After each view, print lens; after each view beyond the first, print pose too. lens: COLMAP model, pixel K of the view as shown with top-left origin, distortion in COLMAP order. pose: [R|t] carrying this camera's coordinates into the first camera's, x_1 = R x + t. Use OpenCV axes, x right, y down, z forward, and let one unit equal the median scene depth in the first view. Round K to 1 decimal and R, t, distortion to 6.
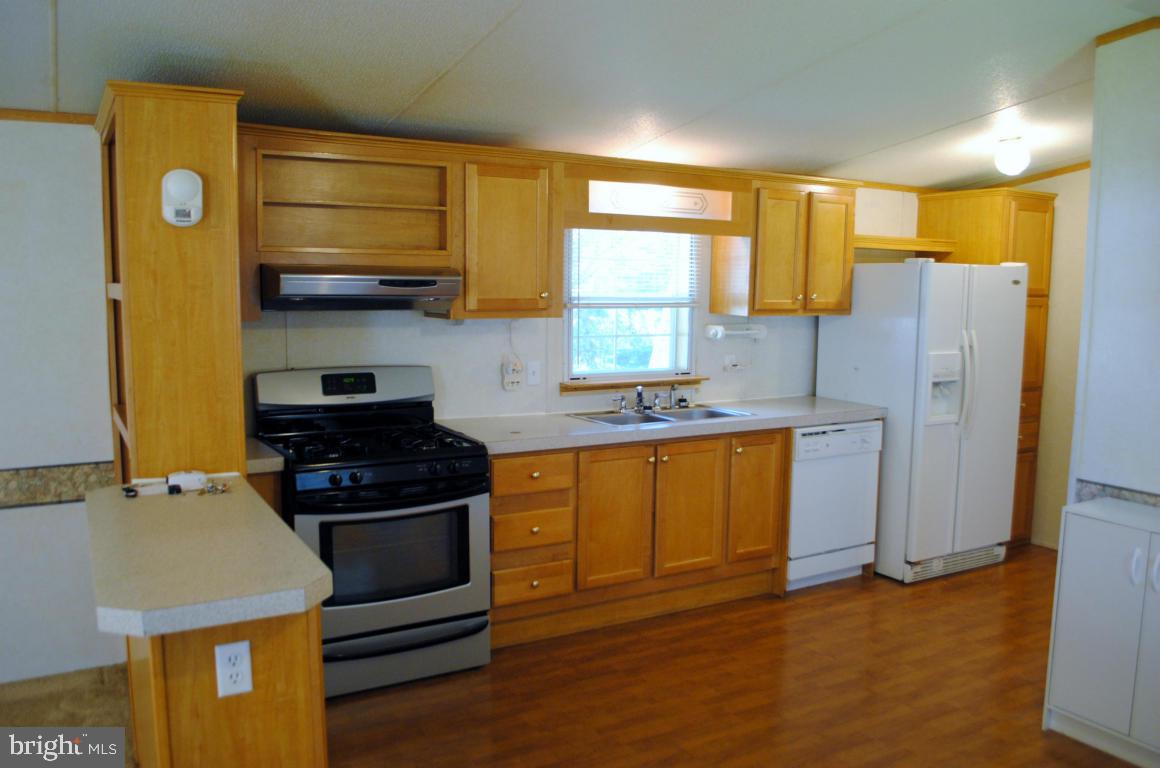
lens RADIAL K [[916.8, 0, 580.0], [0, 916.8, 384.0], [0, 0, 1]] dist [-0.092082, 0.005995]
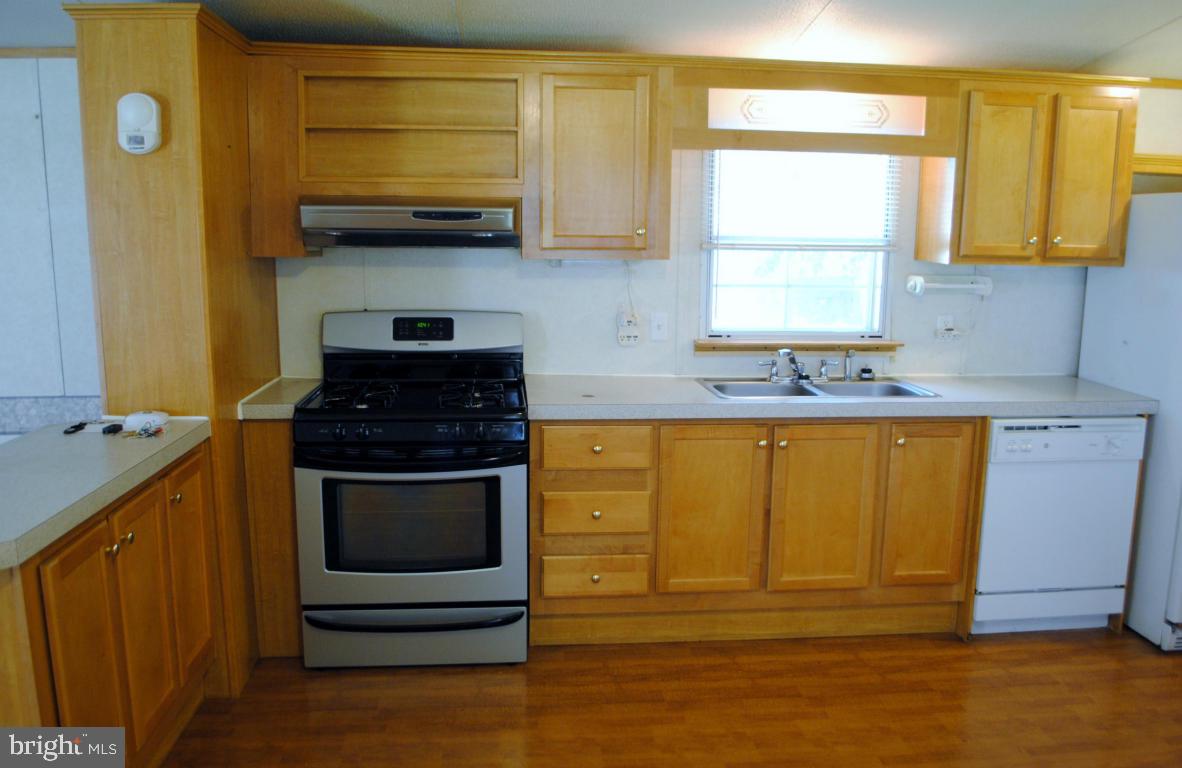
lens RADIAL K [[954.3, 0, 599.0], [0, 954.3, 384.3], [0, 0, 1]] dist [-0.081840, 0.007953]
pose [[0.909459, 0.069403, -0.409960, 0.267566], [-0.048034, 0.996907, 0.062208, -0.011310], [0.413009, -0.036883, 0.909980, 0.189638]]
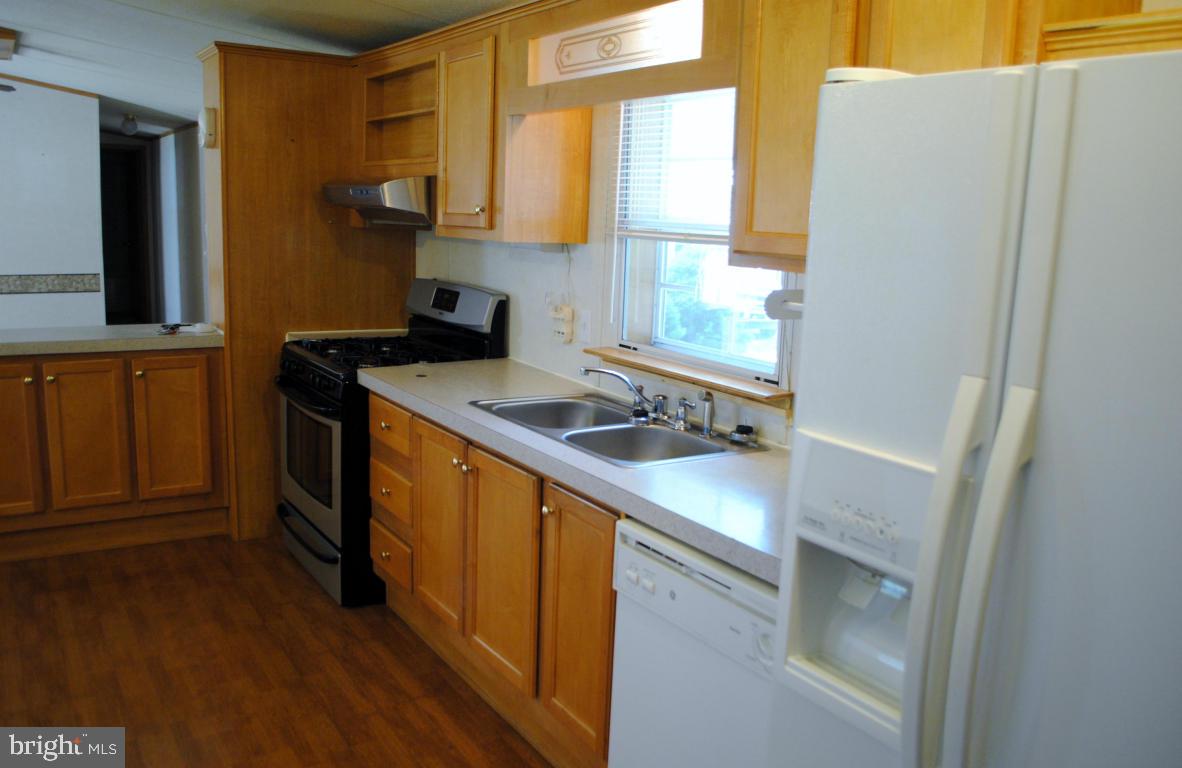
lens RADIAL K [[954.3, 0, 599.0], [0, 954.3, 384.3], [0, 0, 1]] dist [-0.081840, 0.007953]
pose [[0.066048, 0.169065, -0.983389, 0.705359], [-0.153468, 0.975536, 0.157408, -0.088287], [0.985944, 0.140523, 0.090378, 0.976627]]
